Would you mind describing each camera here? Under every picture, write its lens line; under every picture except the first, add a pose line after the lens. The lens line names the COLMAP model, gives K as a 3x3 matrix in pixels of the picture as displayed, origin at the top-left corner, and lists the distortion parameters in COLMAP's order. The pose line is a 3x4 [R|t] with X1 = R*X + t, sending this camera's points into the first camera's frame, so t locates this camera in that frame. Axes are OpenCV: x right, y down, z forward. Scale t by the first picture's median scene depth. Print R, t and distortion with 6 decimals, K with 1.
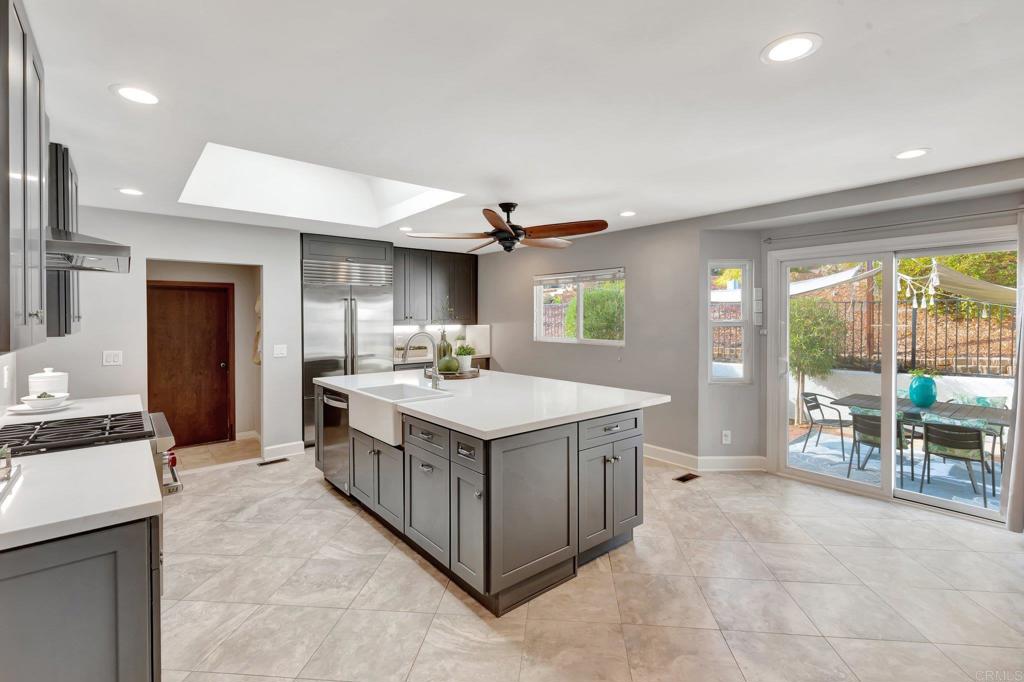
lens RADIAL K [[466.9, 0, 511.7], [0, 466.9, 322.7], [0, 0, 1]] dist [0.006997, 0.000295]
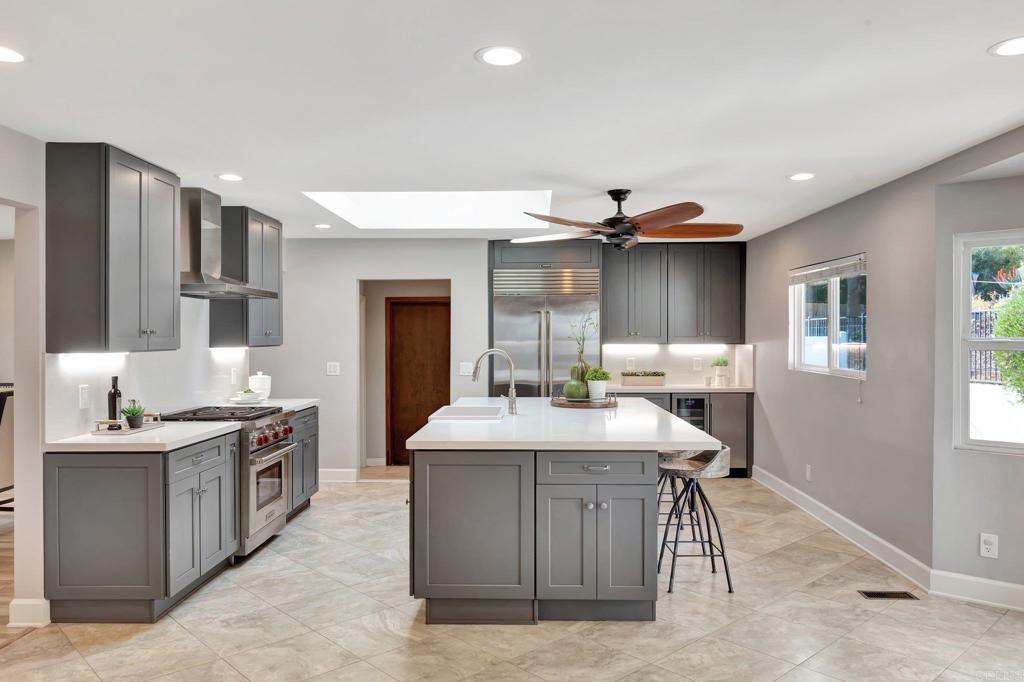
lens RADIAL K [[724.0, 0, 507.6], [0, 724.0, 340.2], [0, 0, 1]] dist [0.005542, -0.006836]
pose [[0.751052, 0.006881, -0.660207, 0.811486], [-0.008177, 0.999966, 0.001119, 0.000419], [0.660192, 0.004558, 0.751083, -0.058804]]
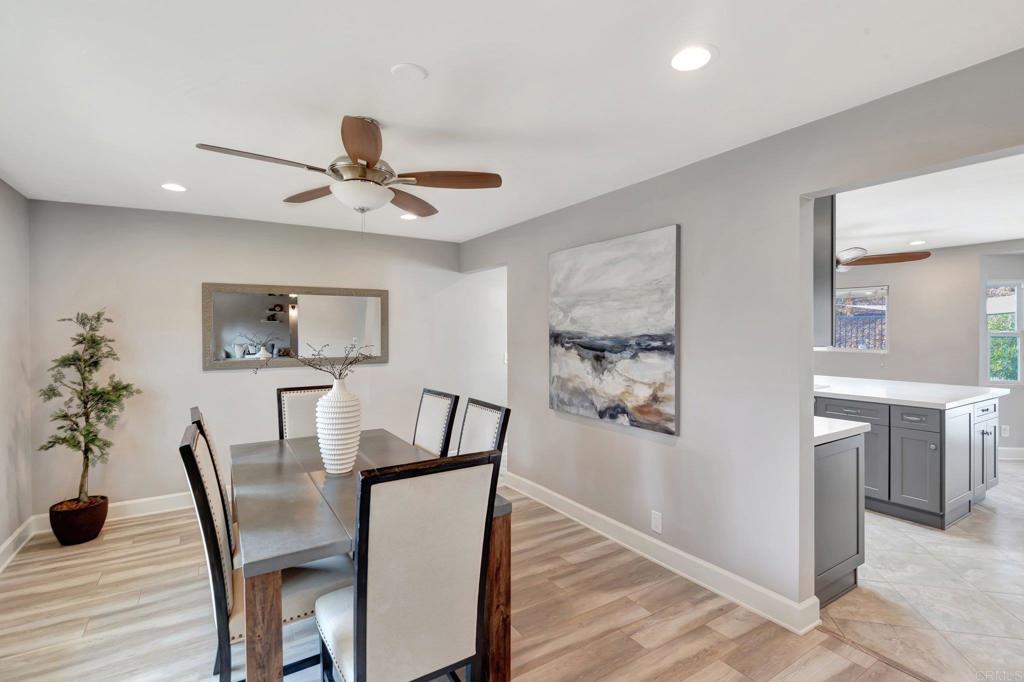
lens RADIAL K [[482.6, 0, 513.7], [0, 482.6, 334.1], [0, 0, 1]] dist [-0.001477, 0.000300]
pose [[0.992578, 0.003180, -0.121566, -0.840653], [-0.003693, 0.999985, -0.003994, 0.014367], [0.121552, 0.004413, 0.992575, -0.478171]]
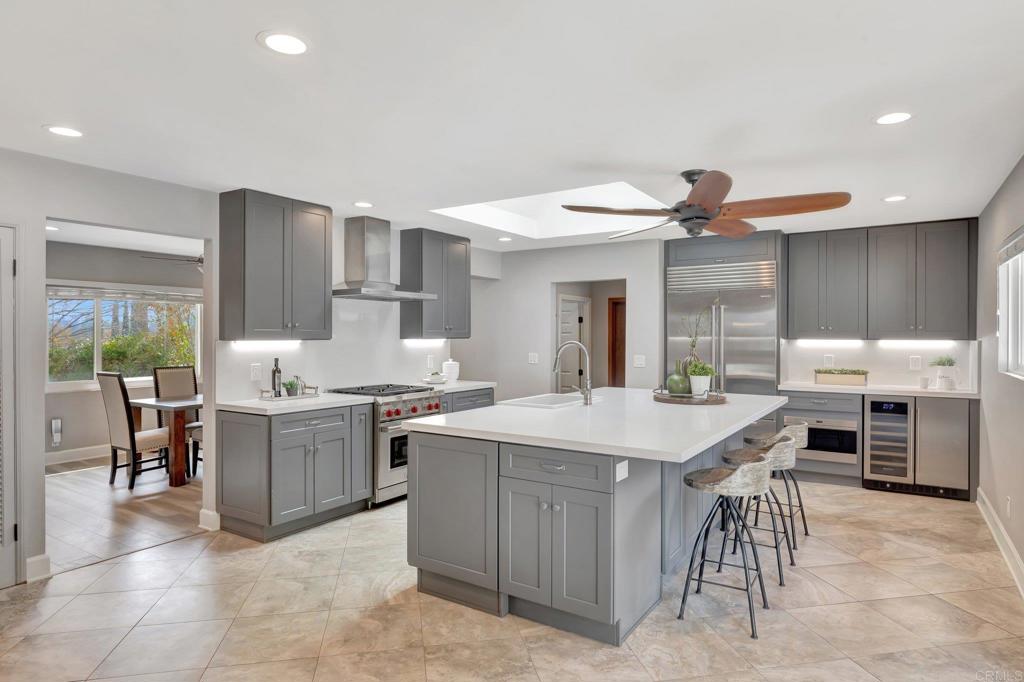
lens RADIAL K [[580.9, 0, 512.2], [0, 580.9, 336.4], [0, 0, 1]] dist [0.001148, 0.000065]
pose [[0.298283, 0.006648, -0.954454, 0.959526], [-0.010648, 0.999937, 0.003637, 0.007520], [0.954418, 0.009078, 0.298335, 0.557960]]
